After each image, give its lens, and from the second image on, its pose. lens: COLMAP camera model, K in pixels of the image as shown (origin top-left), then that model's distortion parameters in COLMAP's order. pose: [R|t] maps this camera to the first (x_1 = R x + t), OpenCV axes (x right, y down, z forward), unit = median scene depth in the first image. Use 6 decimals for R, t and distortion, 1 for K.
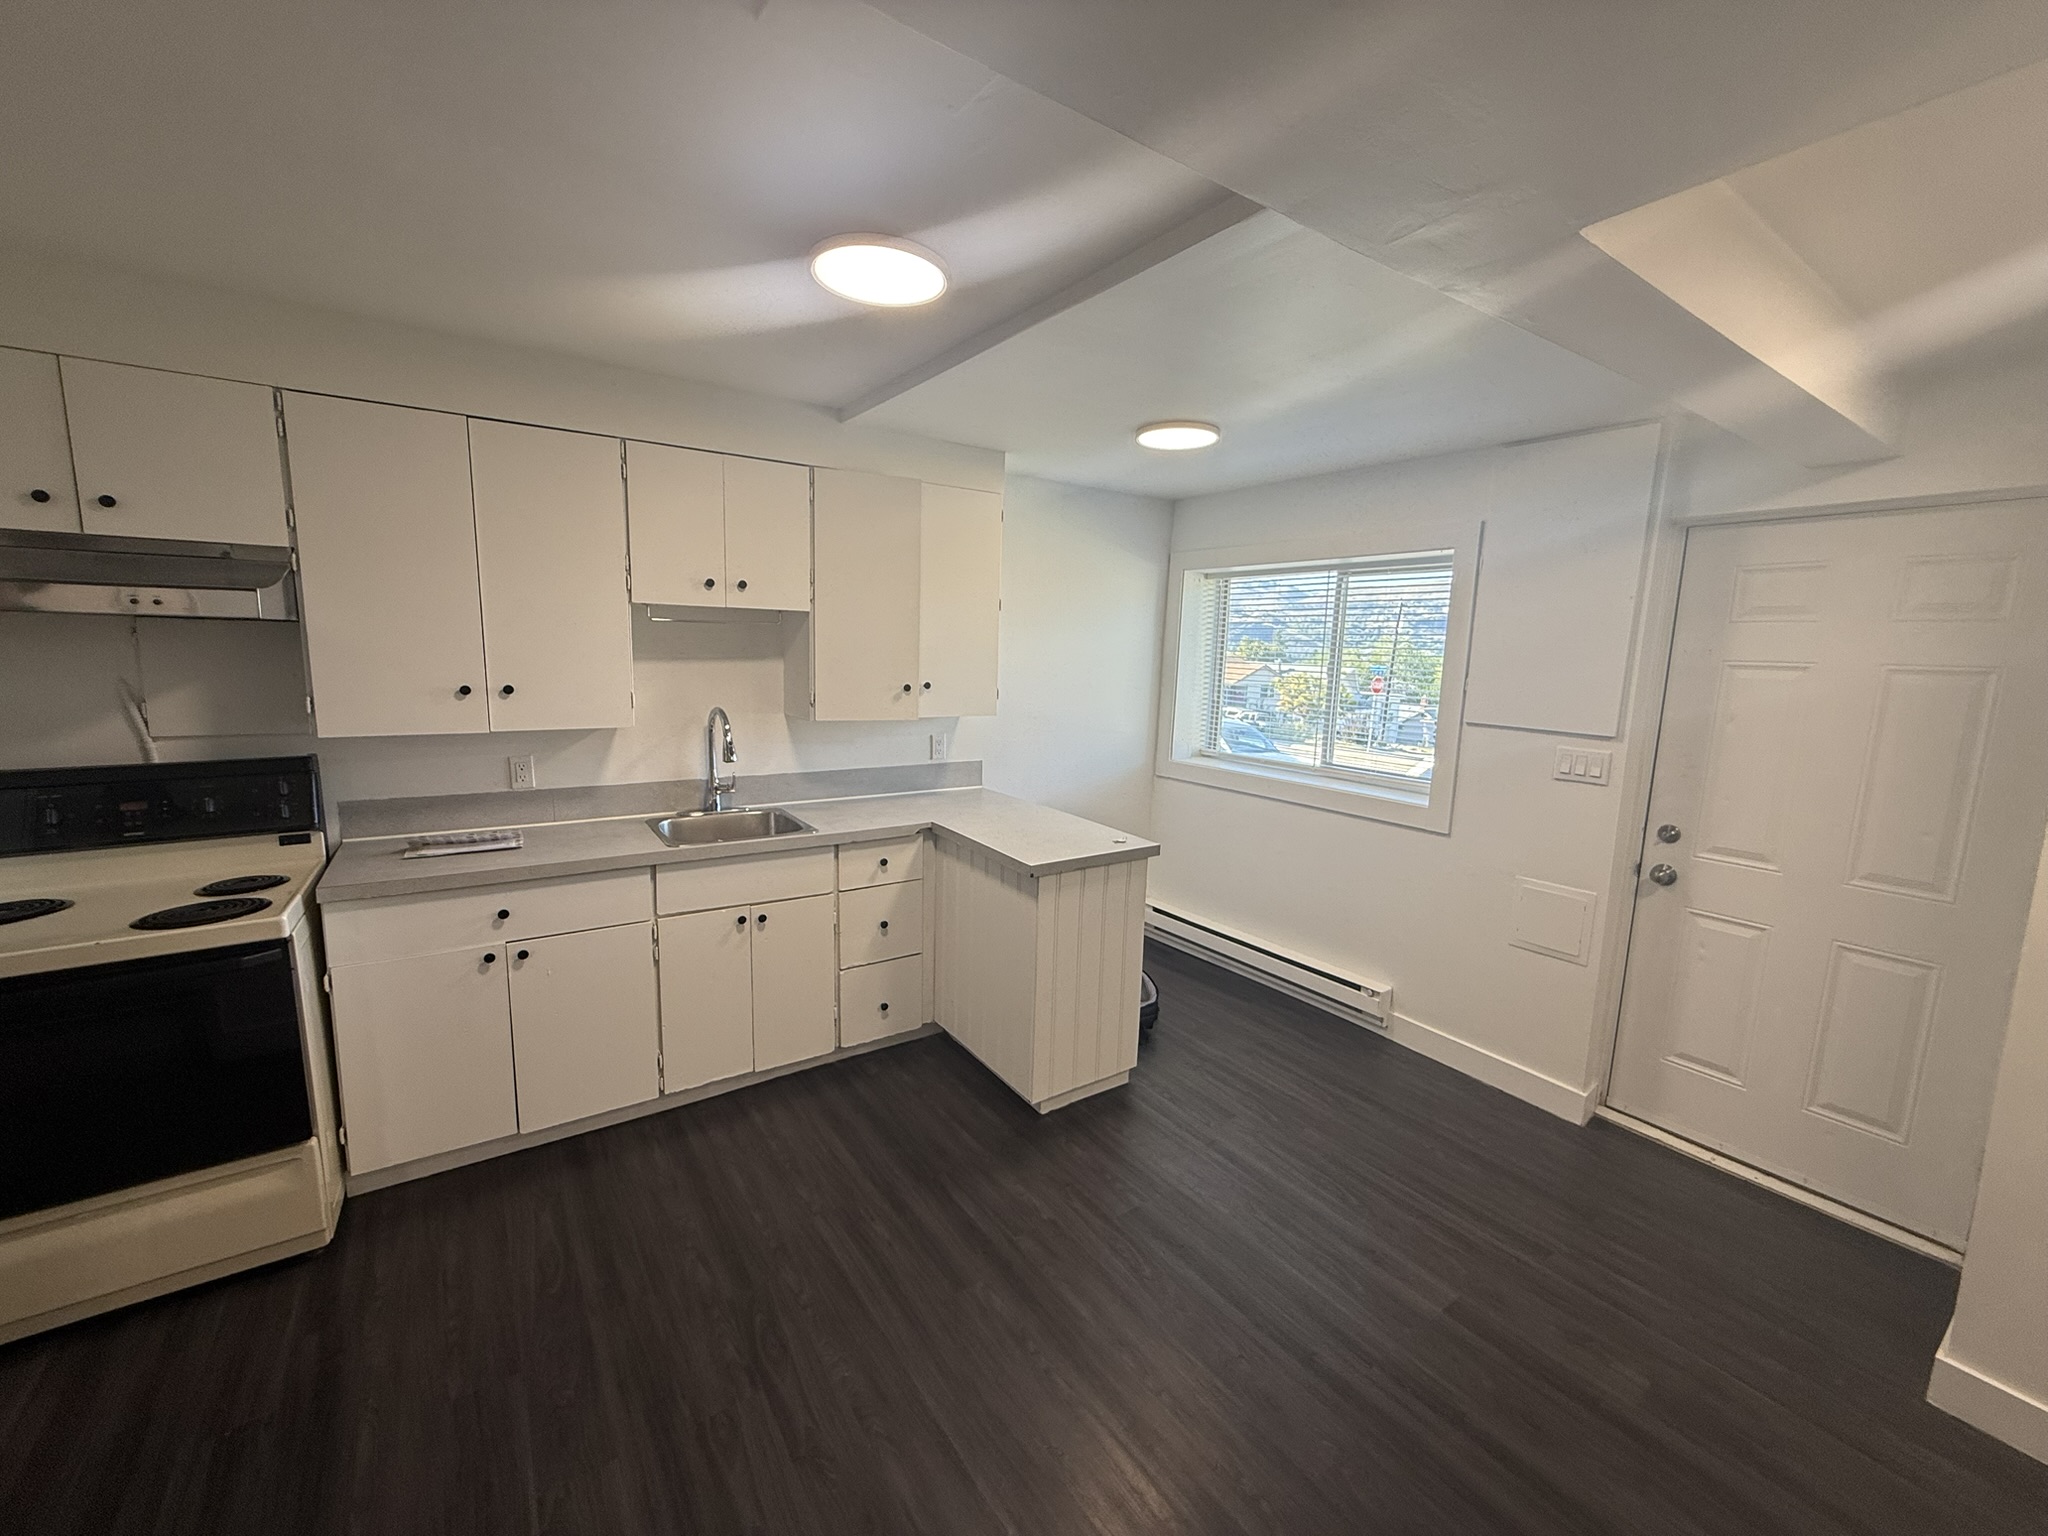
lens RADIAL K [[819.0, 0, 1024.0], [0, 819.0, 768.0], [0, 0, 1]] dist [0.001953, -0.000057]
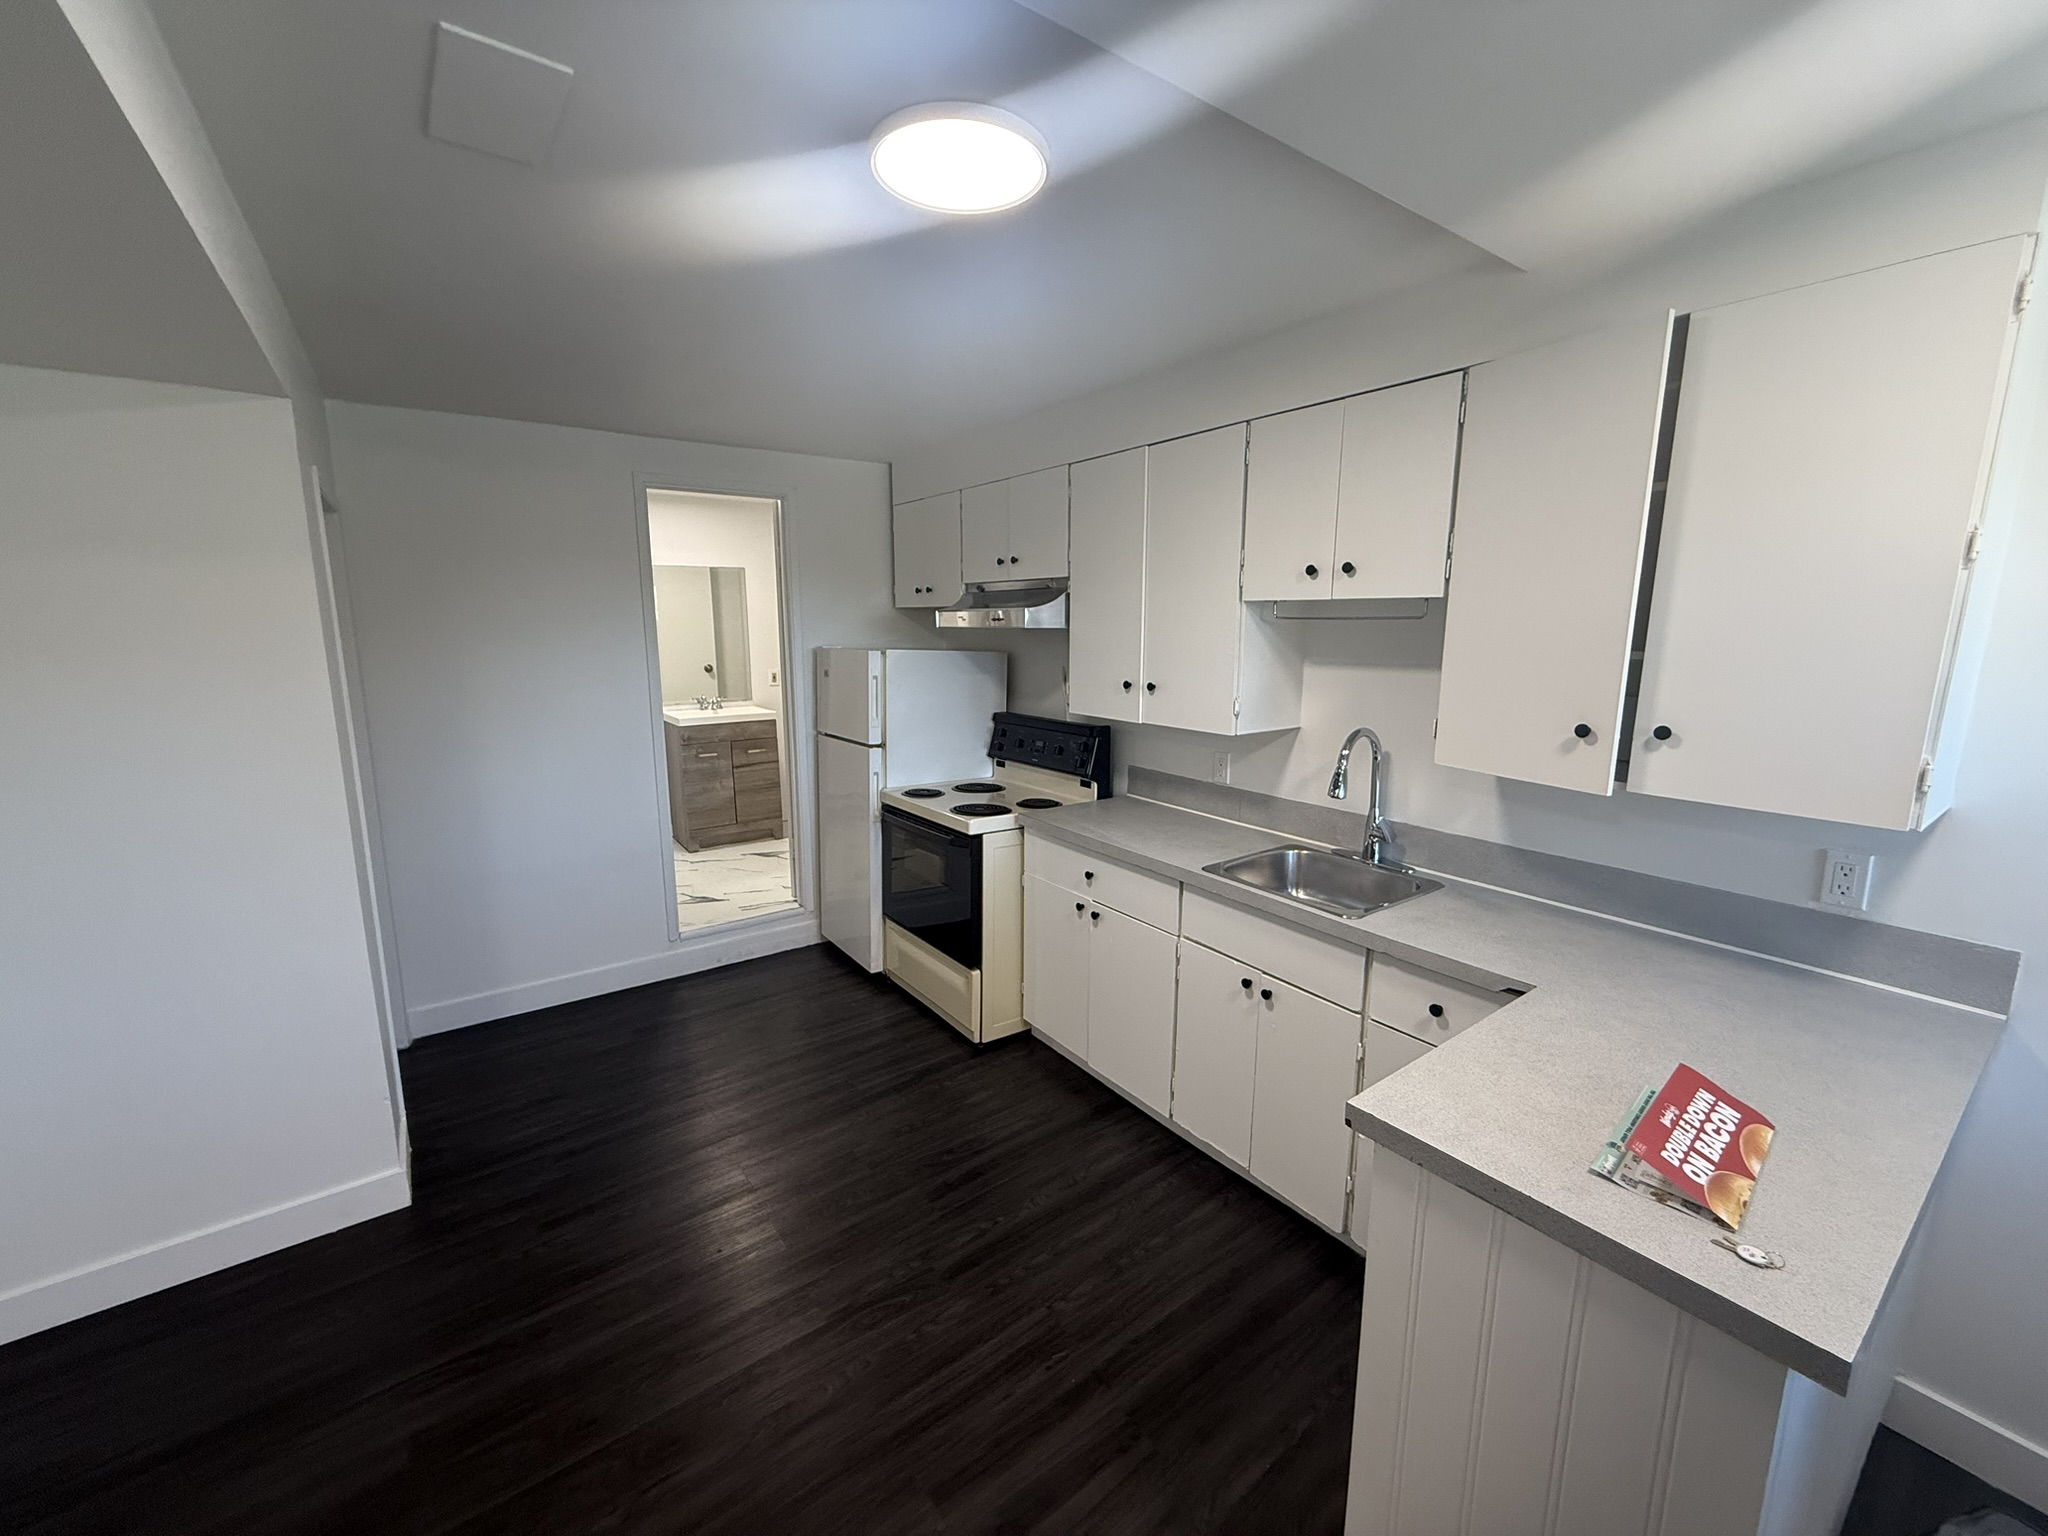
lens RADIAL K [[819.0, 0, 1024.0], [0, 819.0, 768.0], [0, 0, 1]] dist [0.001953, -0.000057]
pose [[0.024858, 0.149499, -0.988449, 0.422079], [-0.152769, 0.977710, 0.144033, -0.107423], [0.987949, 0.147424, 0.047143, 0.701399]]
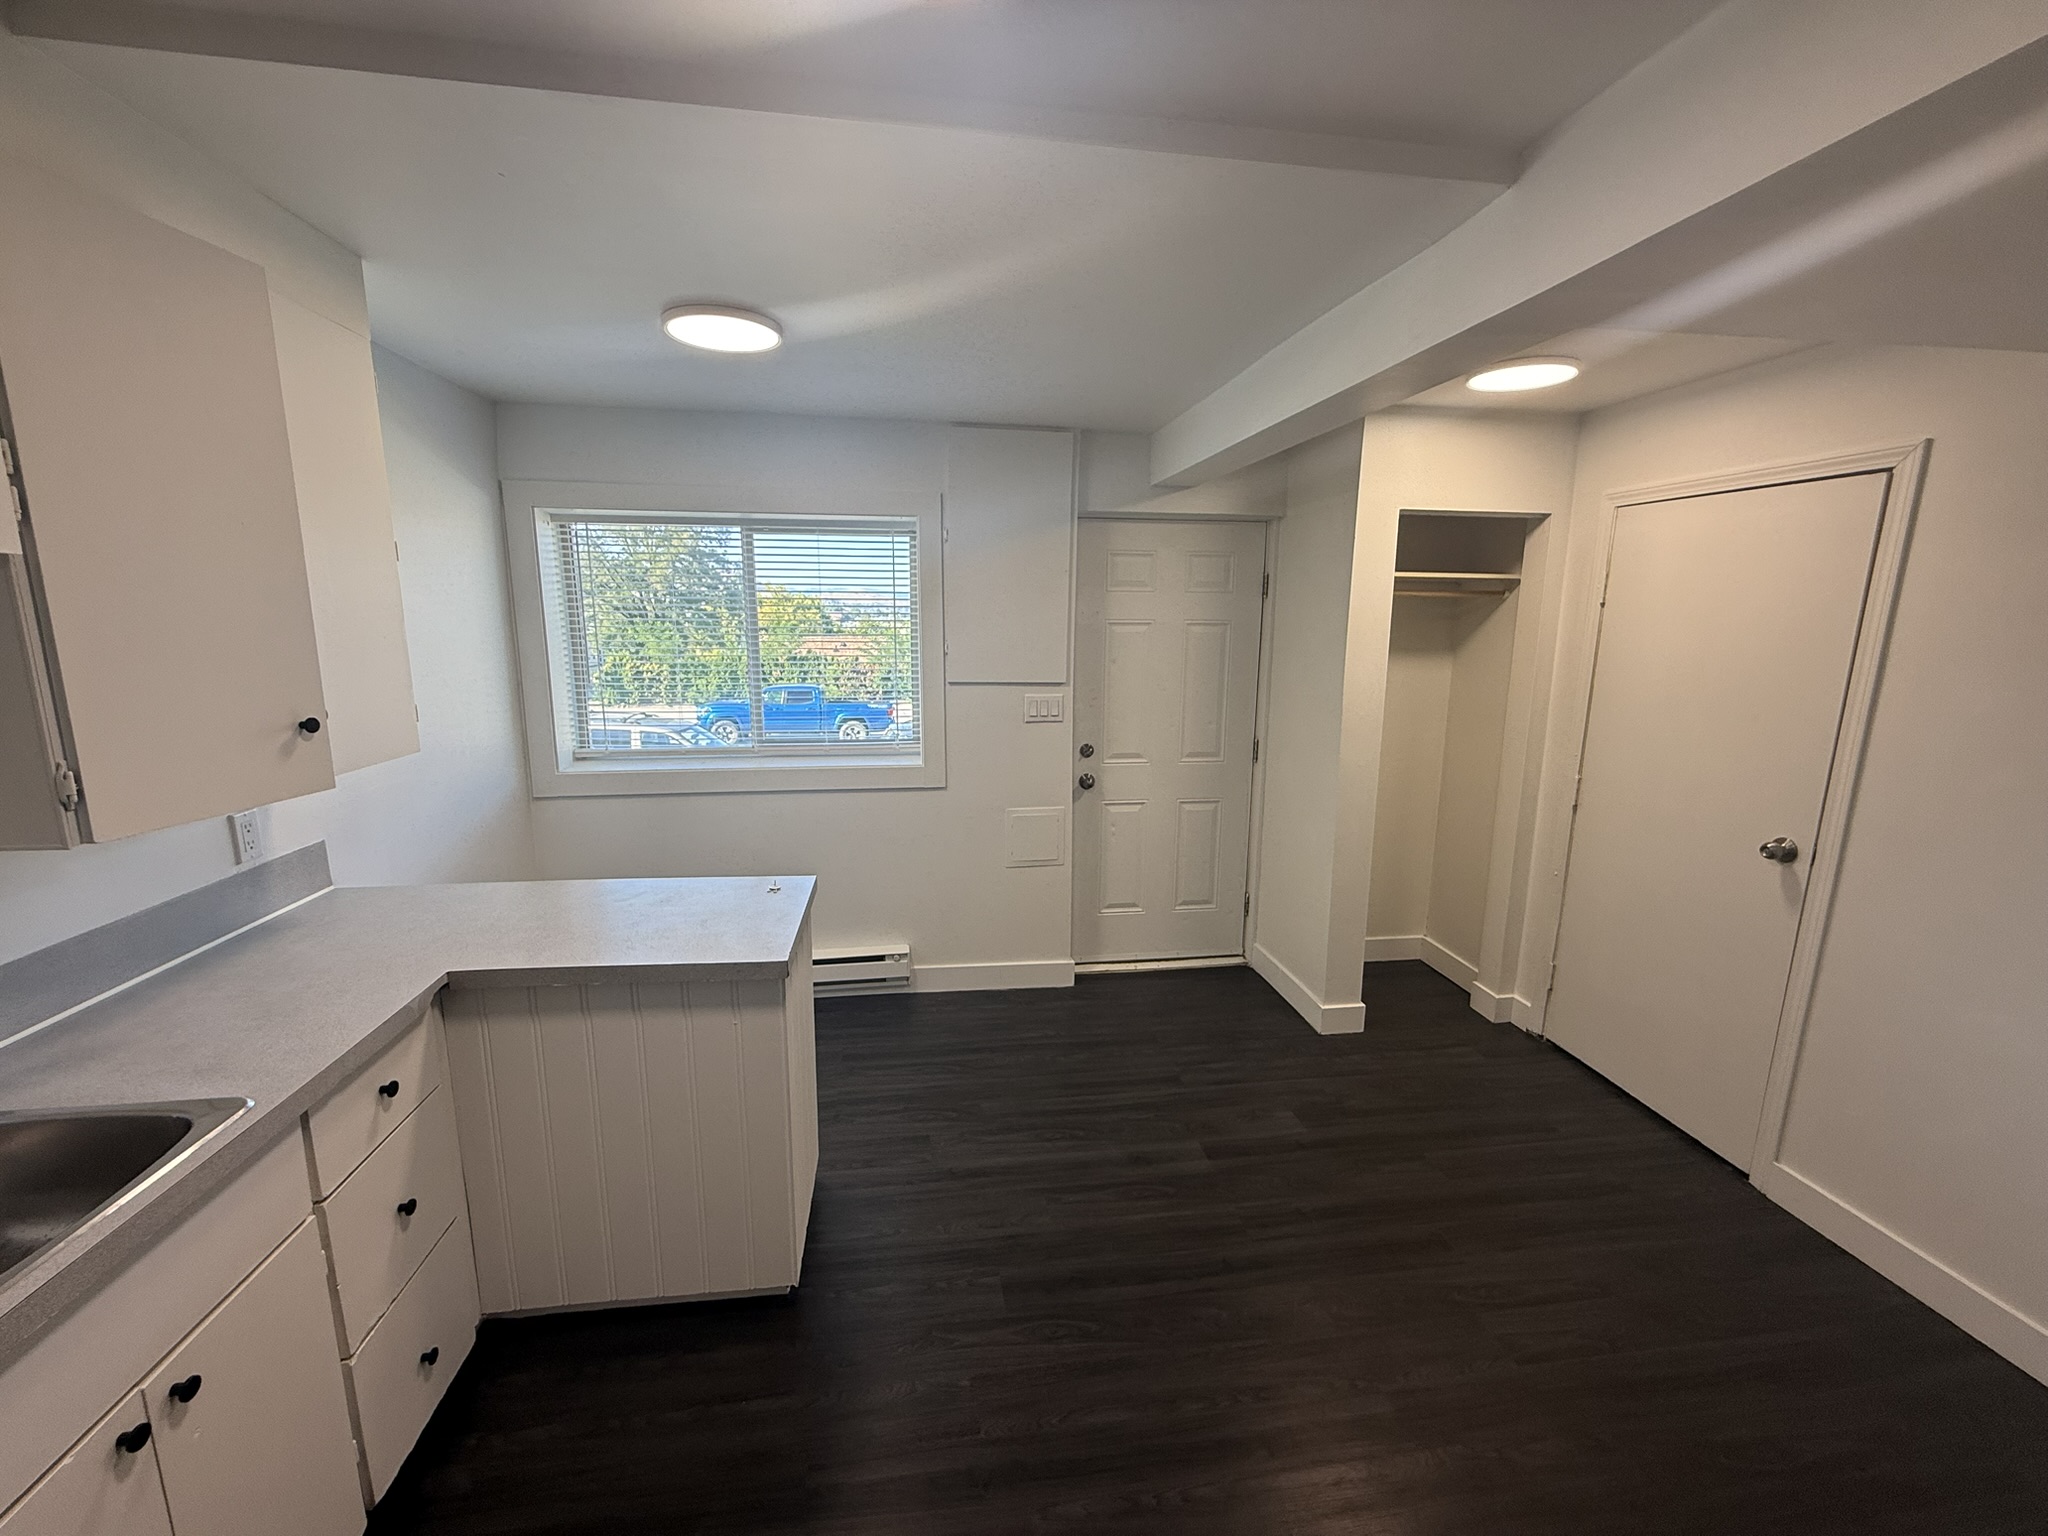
lens RADIAL K [[811.1, 0, 1024.0], [0, 811.1, 768.0], [0, 0, 1]] dist [-0.001388, -0.000139]
pose [[0.446396, -0.190223, 0.874383, -0.417616], [0.137635, 0.980112, 0.142958, -0.094637], [-0.884187, 0.056529, 0.463700, 0.475919]]
